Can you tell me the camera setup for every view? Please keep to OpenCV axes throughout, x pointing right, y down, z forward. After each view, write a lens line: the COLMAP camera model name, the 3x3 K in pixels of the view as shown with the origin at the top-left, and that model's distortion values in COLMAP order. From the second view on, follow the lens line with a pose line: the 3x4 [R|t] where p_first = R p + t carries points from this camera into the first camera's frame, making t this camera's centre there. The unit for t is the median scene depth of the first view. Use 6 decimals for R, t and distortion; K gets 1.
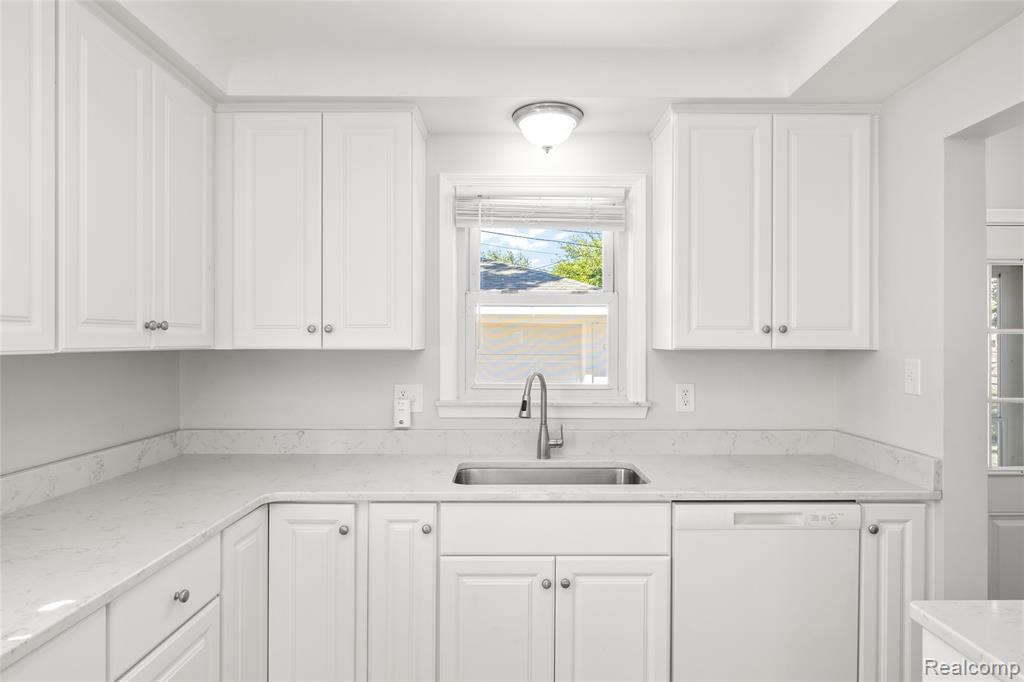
lens RADIAL K [[570.6, 0, 512.3], [0, 570.6, 347.3], [0, 0, 1]] dist [-0.022603, 0.003205]
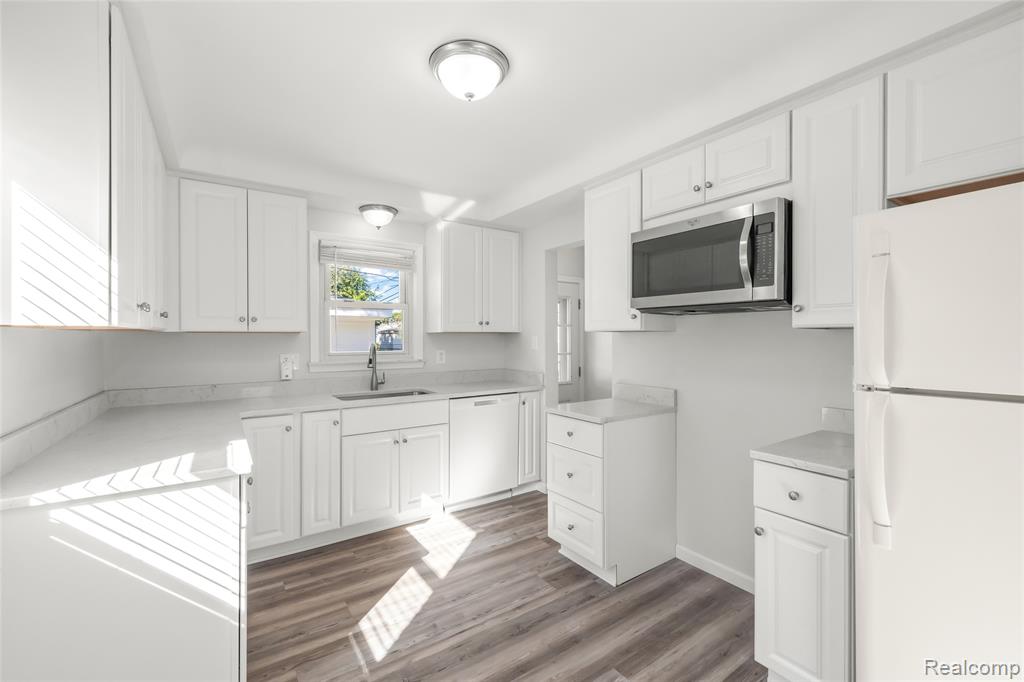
lens RADIAL K [[428.8, 0, 513.0], [0, 428.8, 338.4], [0, 0, 1]] dist [0.002526, 0.000633]
pose [[0.828603, -0.007474, 0.559787, -0.373368], [0.009412, 0.999956, -0.000582, 0.029508], [-0.559757, 0.005751, 0.828637, -0.449370]]
